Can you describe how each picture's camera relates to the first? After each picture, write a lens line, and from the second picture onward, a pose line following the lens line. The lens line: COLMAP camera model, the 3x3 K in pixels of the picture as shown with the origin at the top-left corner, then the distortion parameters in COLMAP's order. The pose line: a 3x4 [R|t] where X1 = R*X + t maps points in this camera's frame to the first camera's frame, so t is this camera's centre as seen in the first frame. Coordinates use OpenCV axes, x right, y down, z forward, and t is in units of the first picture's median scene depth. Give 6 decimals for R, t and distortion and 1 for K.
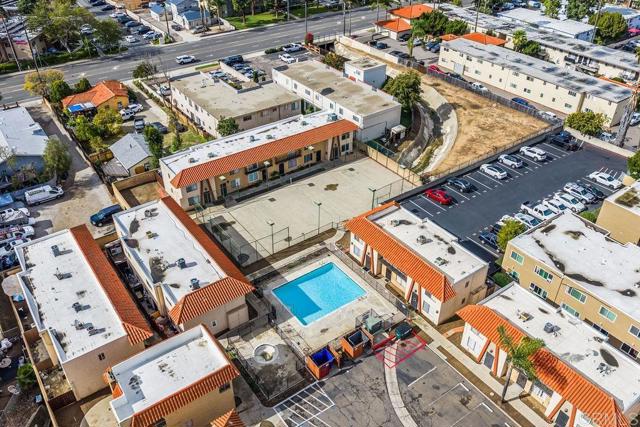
lens RADIAL K [[524.1, 0, 320.0], [0, 524.1, 213.5], [0, 0, 1]] dist [0.000202, -0.010229]
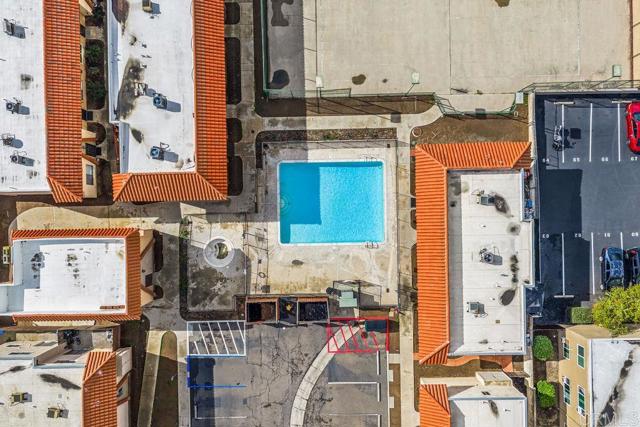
lens RADIAL K [[524.1, 0, 320.0], [0, 524.1, 213.5], [0, 0, 1]] dist [0.000202, -0.010229]
pose [[0.819568, 0.572953, -0.005676, -0.001235], [-0.323916, 0.471464, 0.820244, -0.290452], [0.472637, -0.670408, 0.571986, 0.374193]]
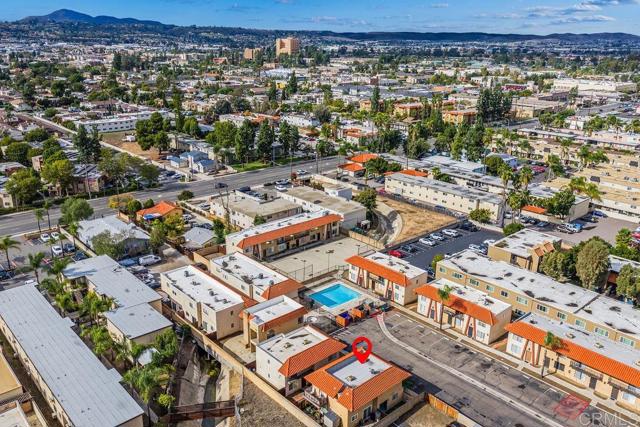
lens RADIAL K [[524.1, 0, 320.0], [0, 524.1, 213.5], [0, 0, 1]] dist [0.000202, -0.010229]
pose [[0.993845, -0.023736, 0.108210, -0.155510], [0.053987, 0.956713, -0.285982, 0.255265], [-0.096738, 0.290063, 0.952106, -0.486595]]
